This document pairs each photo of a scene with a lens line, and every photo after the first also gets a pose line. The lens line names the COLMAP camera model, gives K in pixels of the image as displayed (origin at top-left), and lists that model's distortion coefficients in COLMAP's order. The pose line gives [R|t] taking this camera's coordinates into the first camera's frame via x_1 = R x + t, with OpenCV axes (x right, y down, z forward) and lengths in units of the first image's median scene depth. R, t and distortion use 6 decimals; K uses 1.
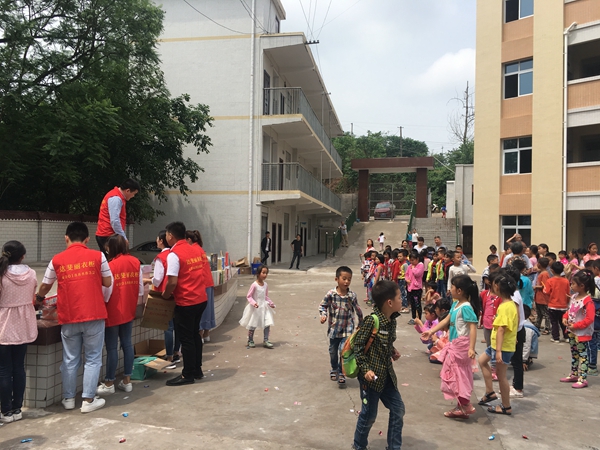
lens RADIAL K [[508.6, 0, 301.0], [0, 508.6, 228.3], [0, 0, 1]] dist [0.033428, -0.048961]
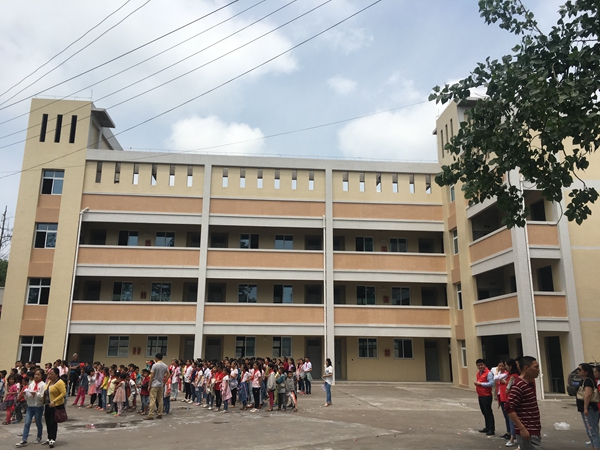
lens RADIAL K [[508.6, 0, 301.5], [0, 508.6, 229.5], [0, 0, 1]] dist [0.033428, -0.048961]
pose [[0.653688, 0.170318, 0.737349, -0.153648], [-0.003132, 0.974945, -0.222422, -0.001682], [-0.756758, 0.143085, 0.637843, -0.427878]]
